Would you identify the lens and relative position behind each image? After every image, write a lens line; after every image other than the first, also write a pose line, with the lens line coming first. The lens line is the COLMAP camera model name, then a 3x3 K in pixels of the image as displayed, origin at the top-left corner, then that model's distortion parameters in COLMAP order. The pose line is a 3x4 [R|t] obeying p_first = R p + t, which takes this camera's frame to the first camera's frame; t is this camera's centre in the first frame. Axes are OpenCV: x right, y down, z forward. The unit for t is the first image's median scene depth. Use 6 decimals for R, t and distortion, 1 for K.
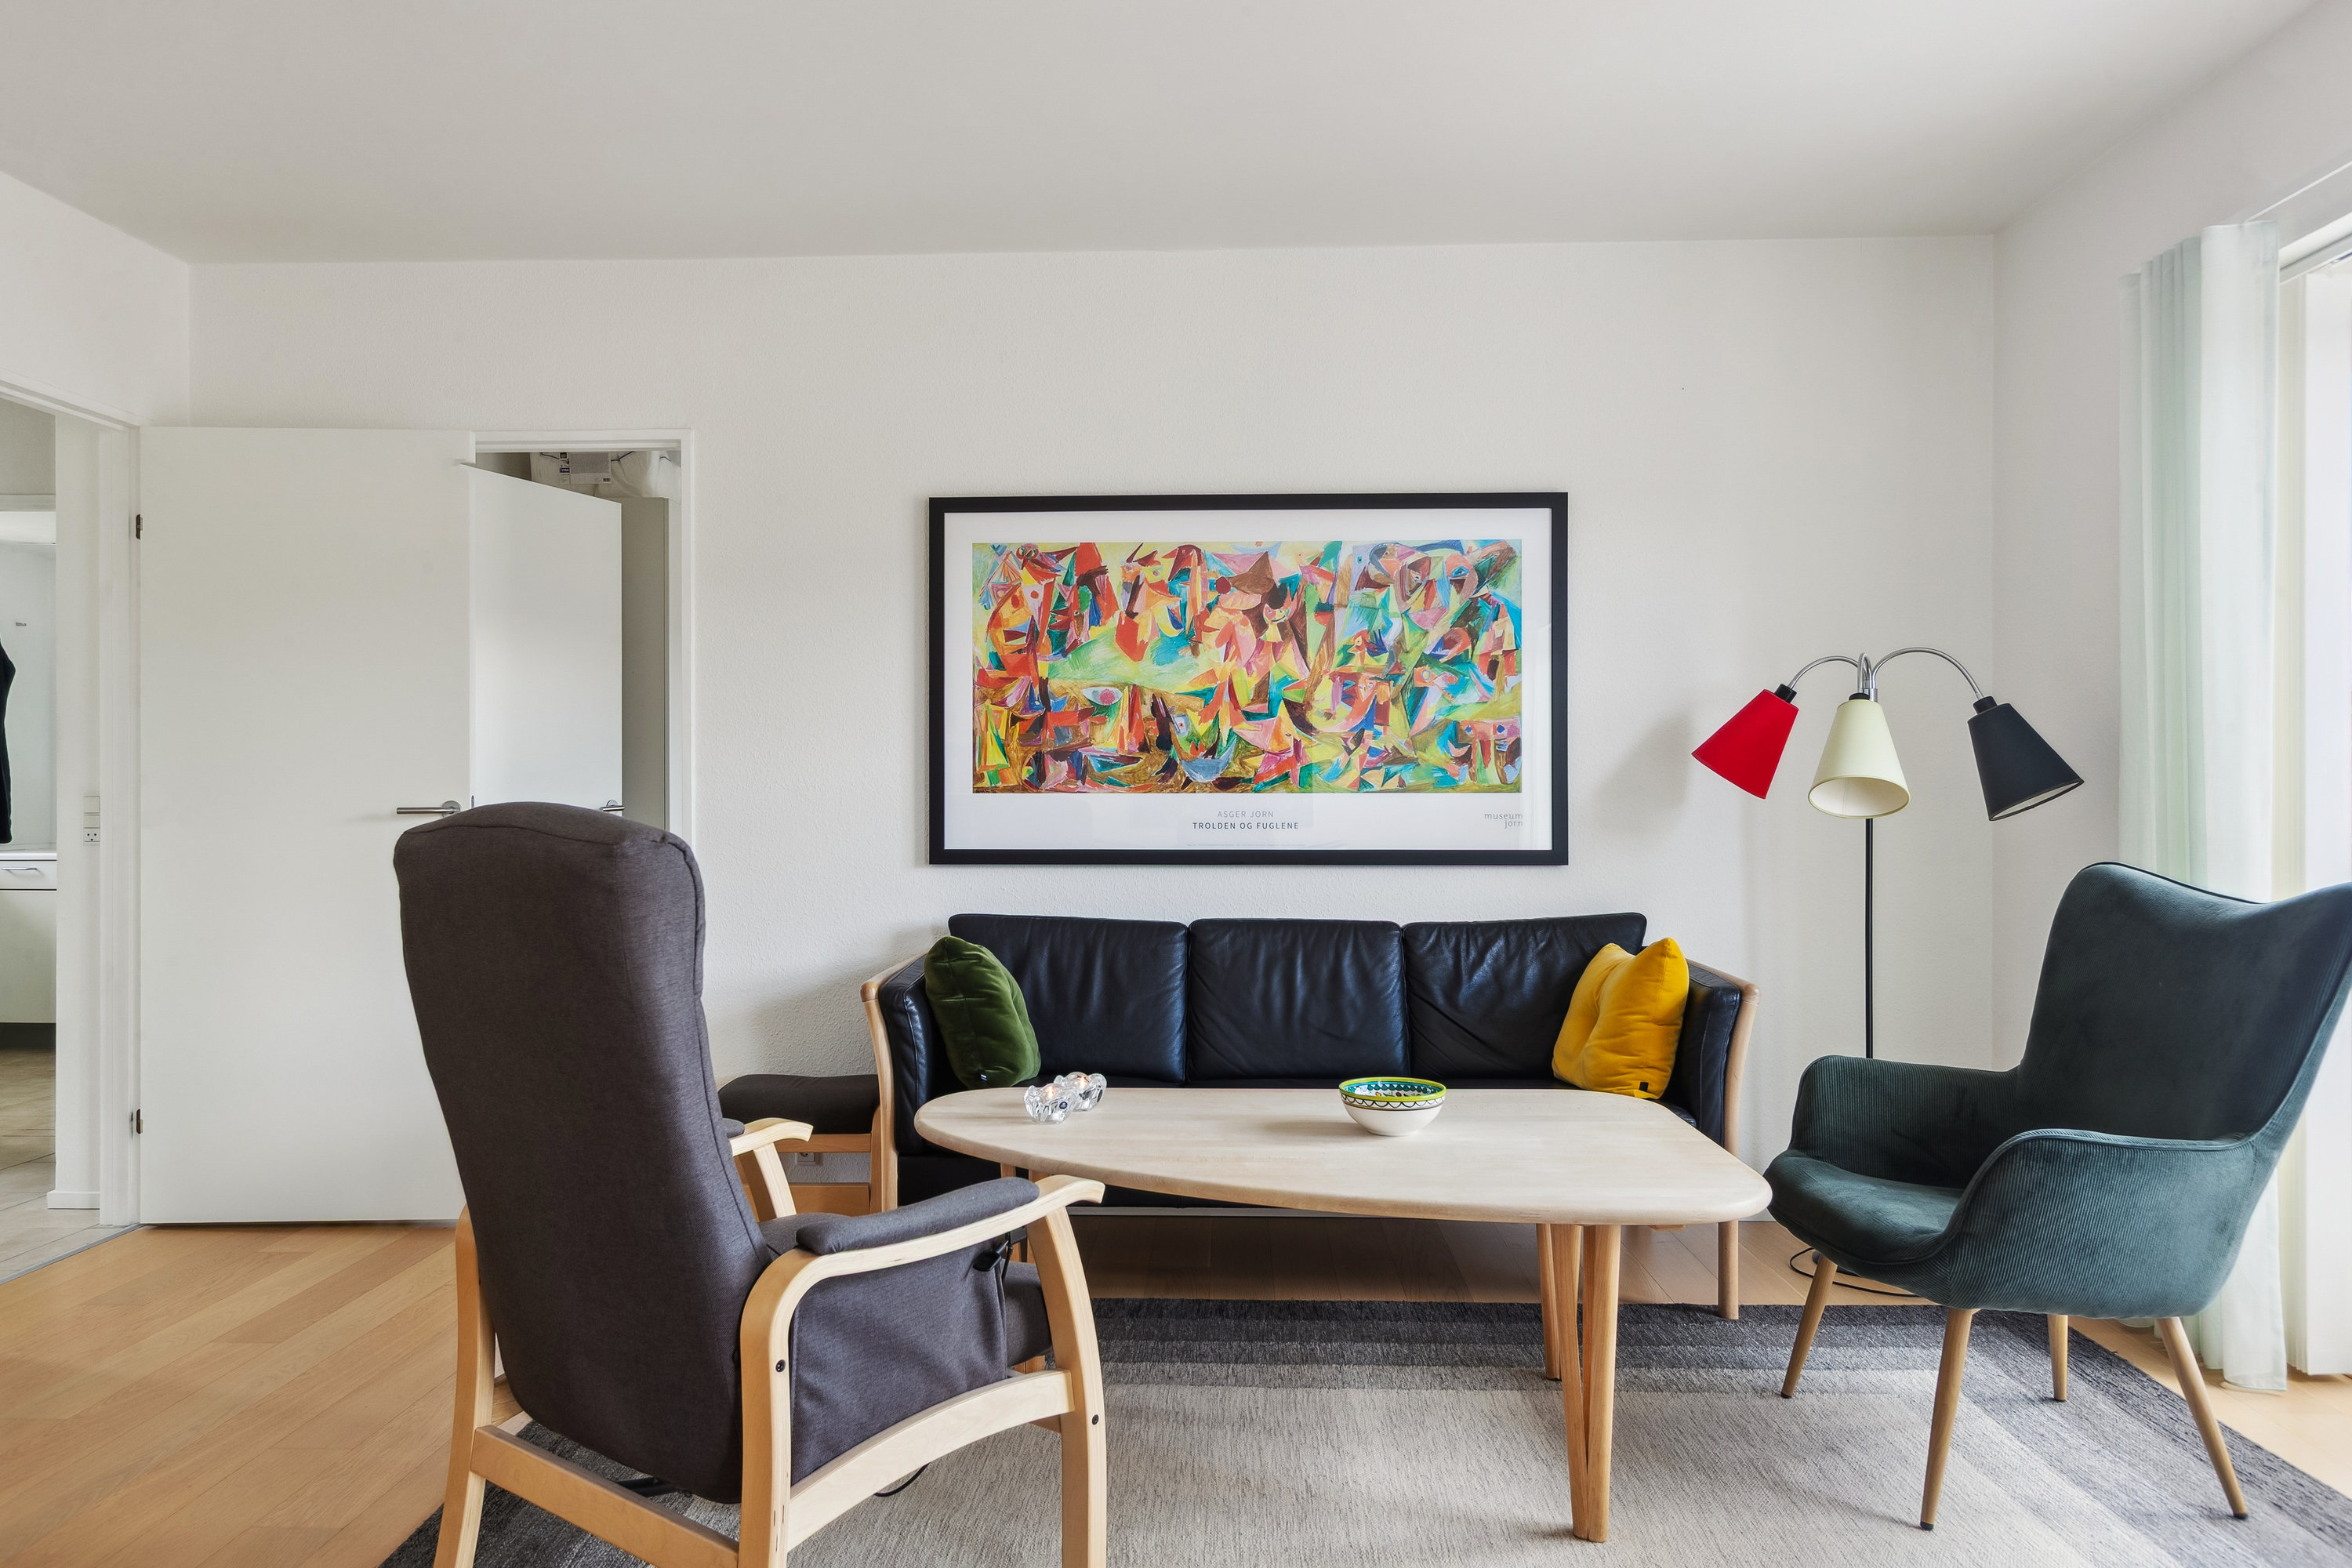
lens RADIAL K [[1628.8, 0, 1172.6], [0, 1628.8, 788.1], [0, 0, 1]] dist [0.011559, -0.000681]
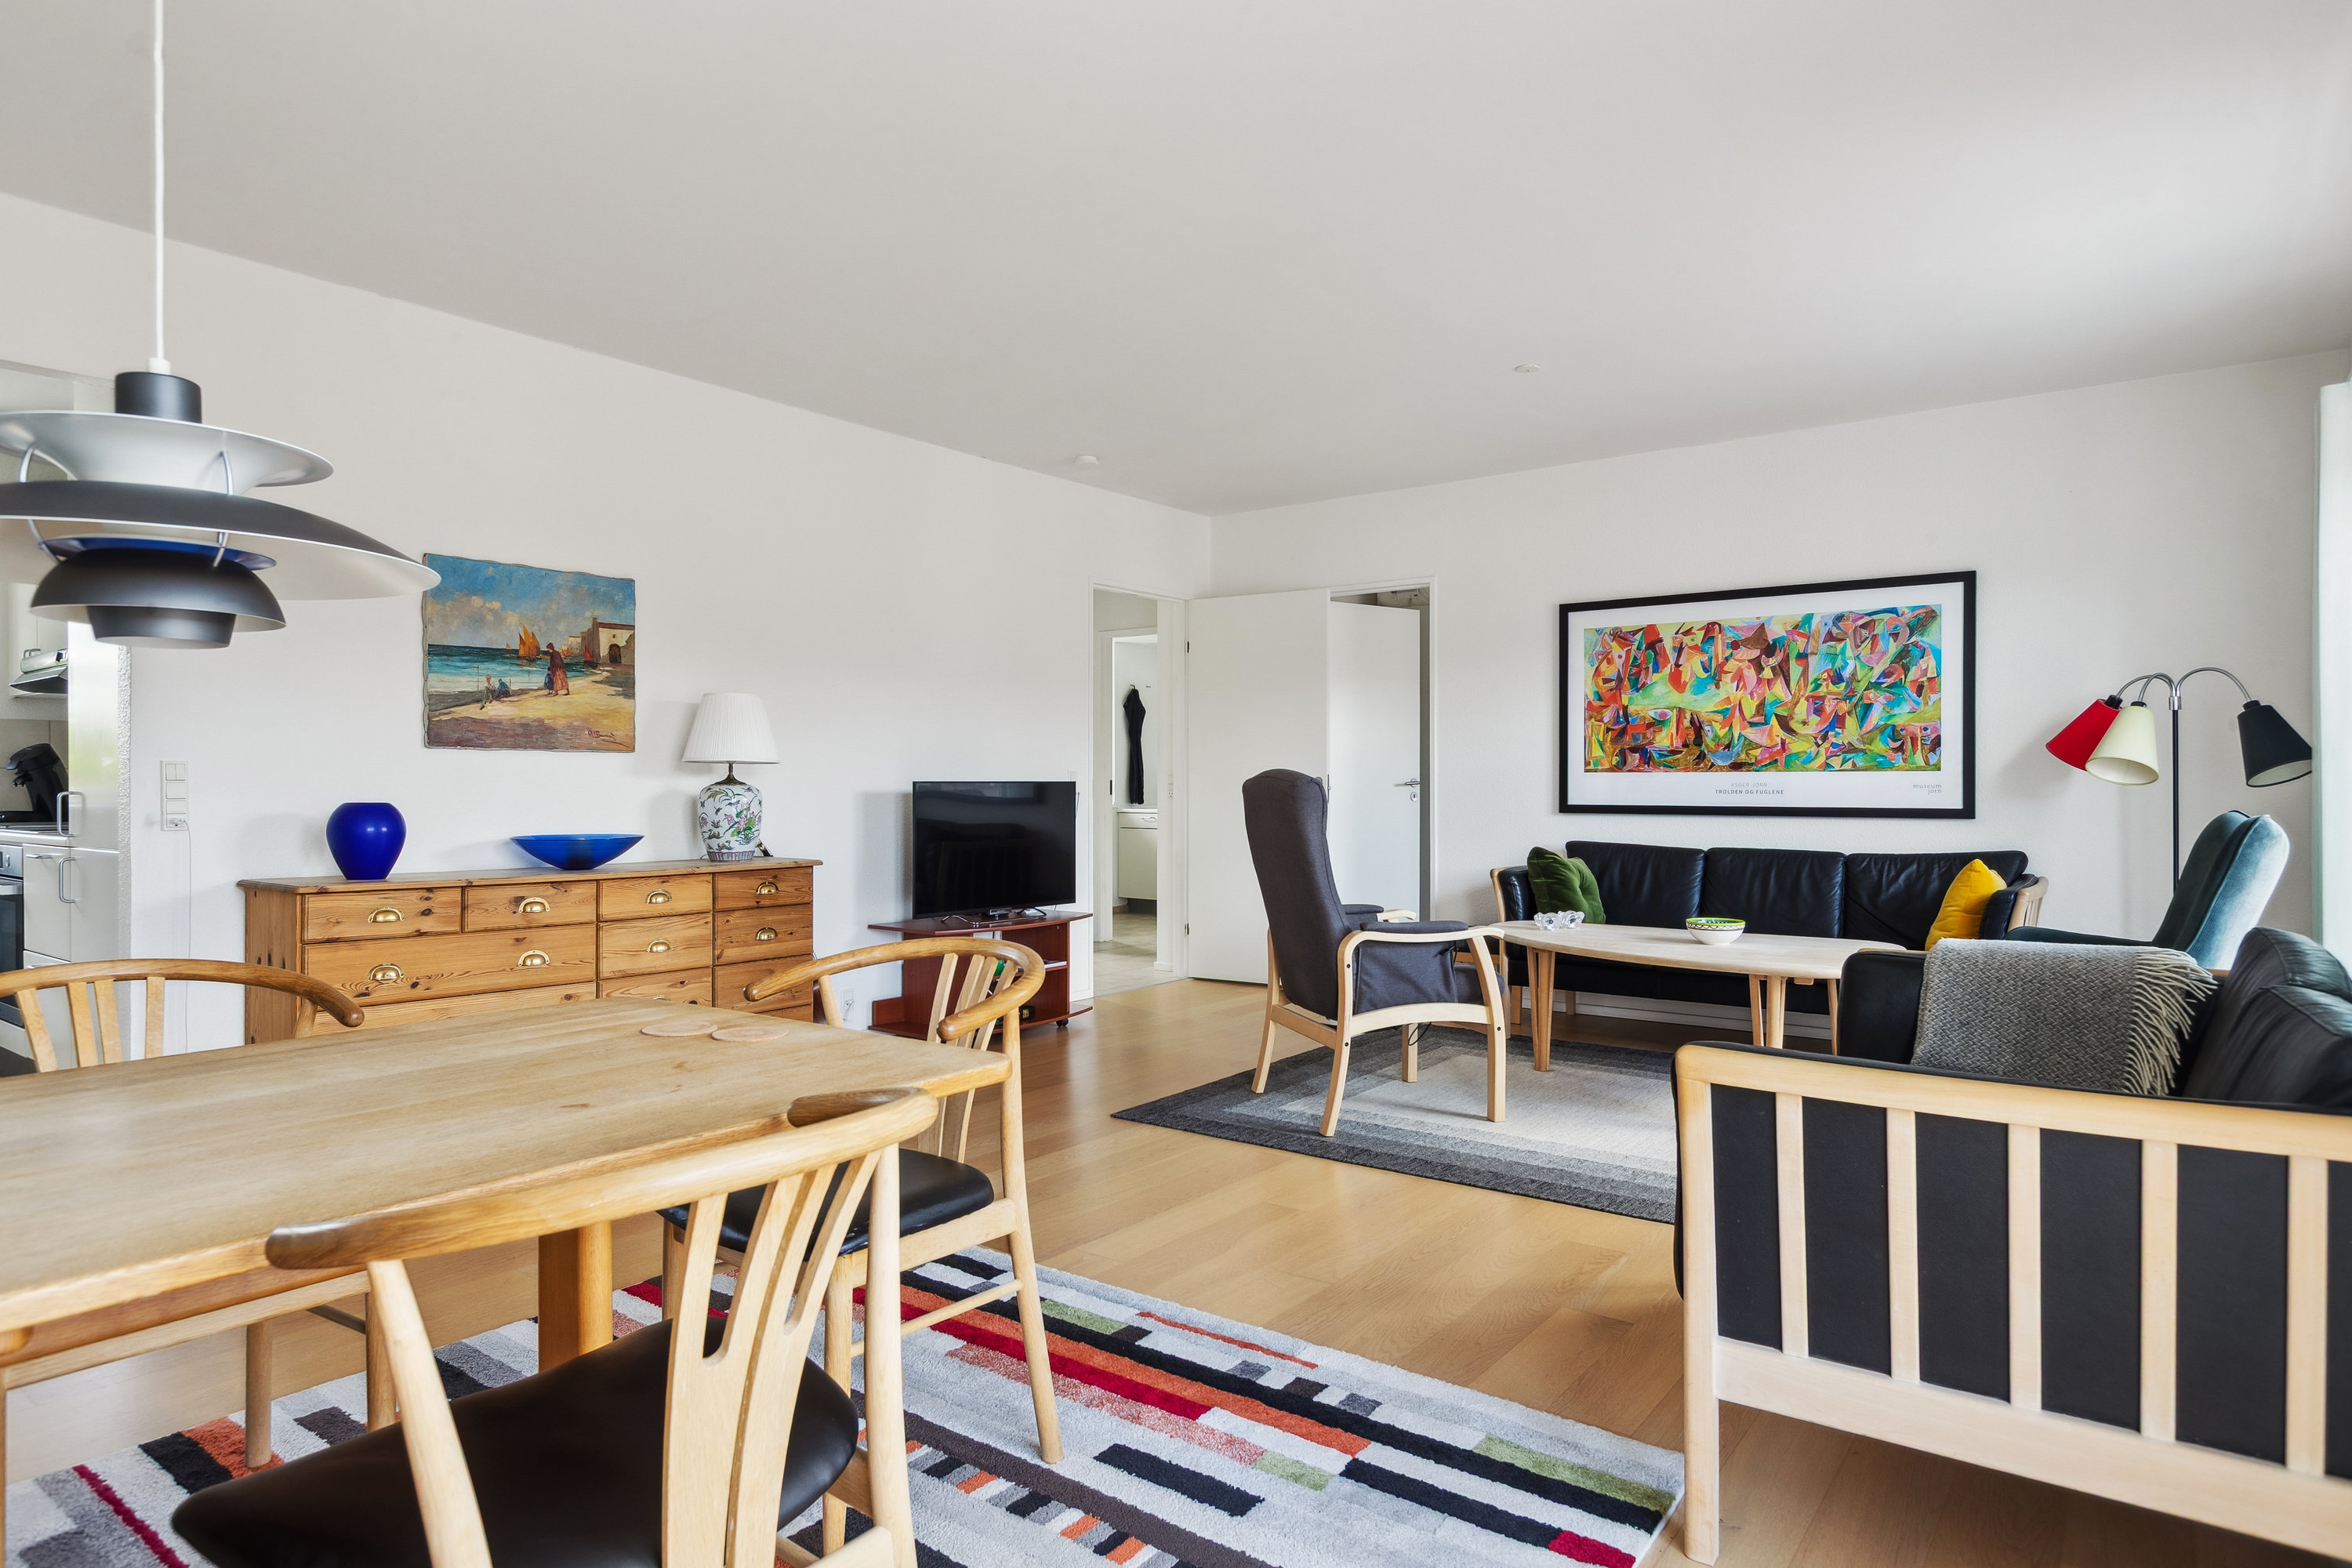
lens RADIAL K [[1367.4, 0, 1172.0], [0, 1367.4, 781.6], [0, 0, 1]] dist [0.040479, 0.007687]
pose [[0.823602, 0.000952, -0.567167, 0.353630], [-0.002168, 0.999997, -0.001469, 0.016237], [0.567164, 0.002439, 0.823602, -0.466720]]
